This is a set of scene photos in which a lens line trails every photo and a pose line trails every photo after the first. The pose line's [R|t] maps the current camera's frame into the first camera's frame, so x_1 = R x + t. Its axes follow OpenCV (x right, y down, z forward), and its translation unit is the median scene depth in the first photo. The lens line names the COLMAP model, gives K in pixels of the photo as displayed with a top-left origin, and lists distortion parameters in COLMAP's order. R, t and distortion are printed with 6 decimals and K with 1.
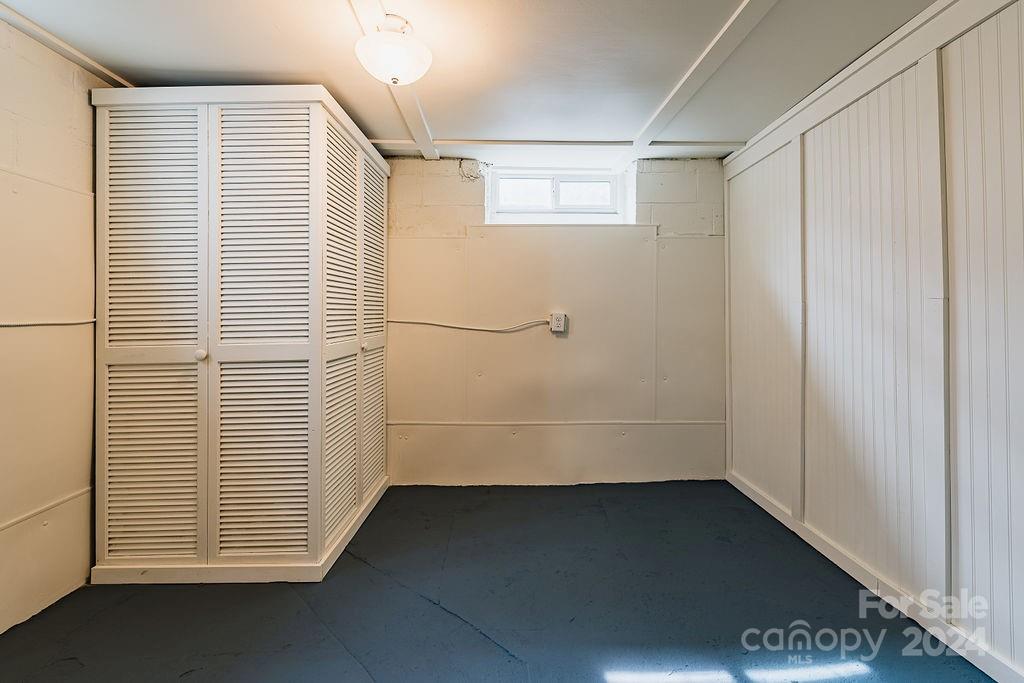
lens RADIAL K [[413.7, 0, 514.6], [0, 413.7, 311.2], [0, 0, 1]] dist [-0.001488, -0.003118]
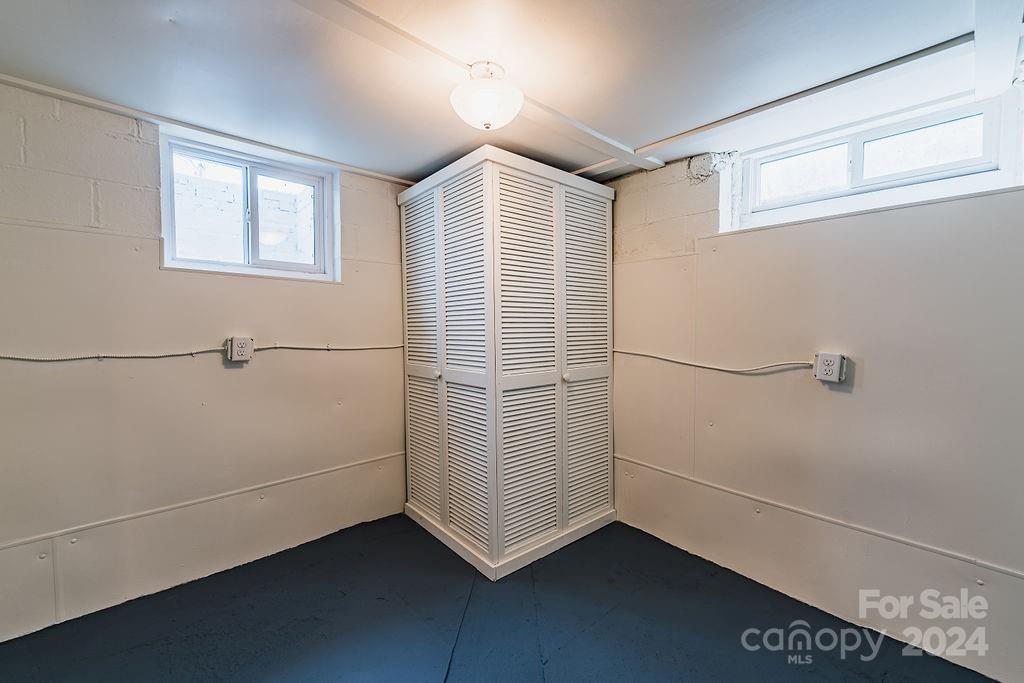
lens RADIAL K [[413.7, 0, 513.2], [0, 413.7, 336.2], [0, 0, 1]] dist [-0.001488, -0.003118]
pose [[0.648740, 0.026477, -0.760550, 0.335704], [-0.003065, 0.999477, 0.032180, -0.050435], [0.761004, -0.018546, 0.648482, 0.245611]]
